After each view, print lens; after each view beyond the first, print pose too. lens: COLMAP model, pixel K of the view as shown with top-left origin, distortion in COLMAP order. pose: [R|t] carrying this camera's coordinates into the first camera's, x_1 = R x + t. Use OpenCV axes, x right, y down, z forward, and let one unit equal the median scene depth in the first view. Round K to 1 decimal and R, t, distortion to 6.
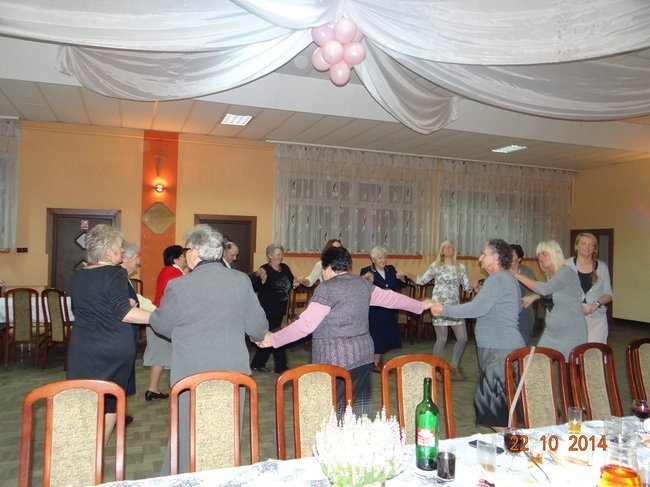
lens RADIAL K [[514.3, 0, 325.9], [0, 514.3, 249.1], [0, 0, 1]] dist [-0.015087, -0.003371]
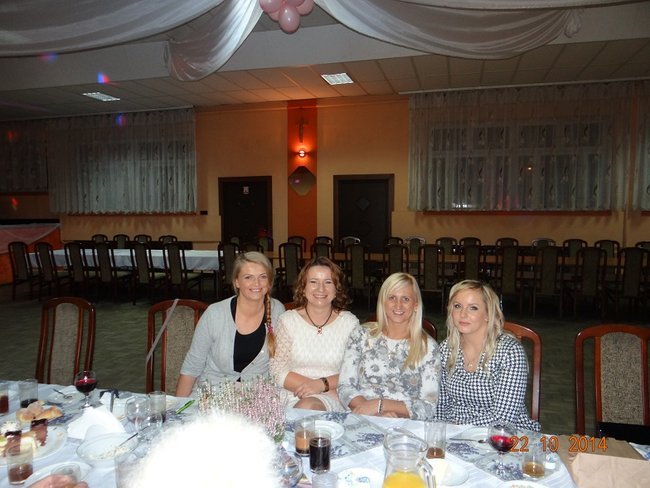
lens RADIAL K [[514.3, 0, 325.4], [0, 514.3, 239.6], [0, 0, 1]] dist [-0.015087, -0.003371]
pose [[0.807194, 0.014551, -0.590107, 0.356603], [0.020932, 0.998362, 0.053251, 0.006262], [0.589915, -0.055336, 0.805567, 0.146158]]
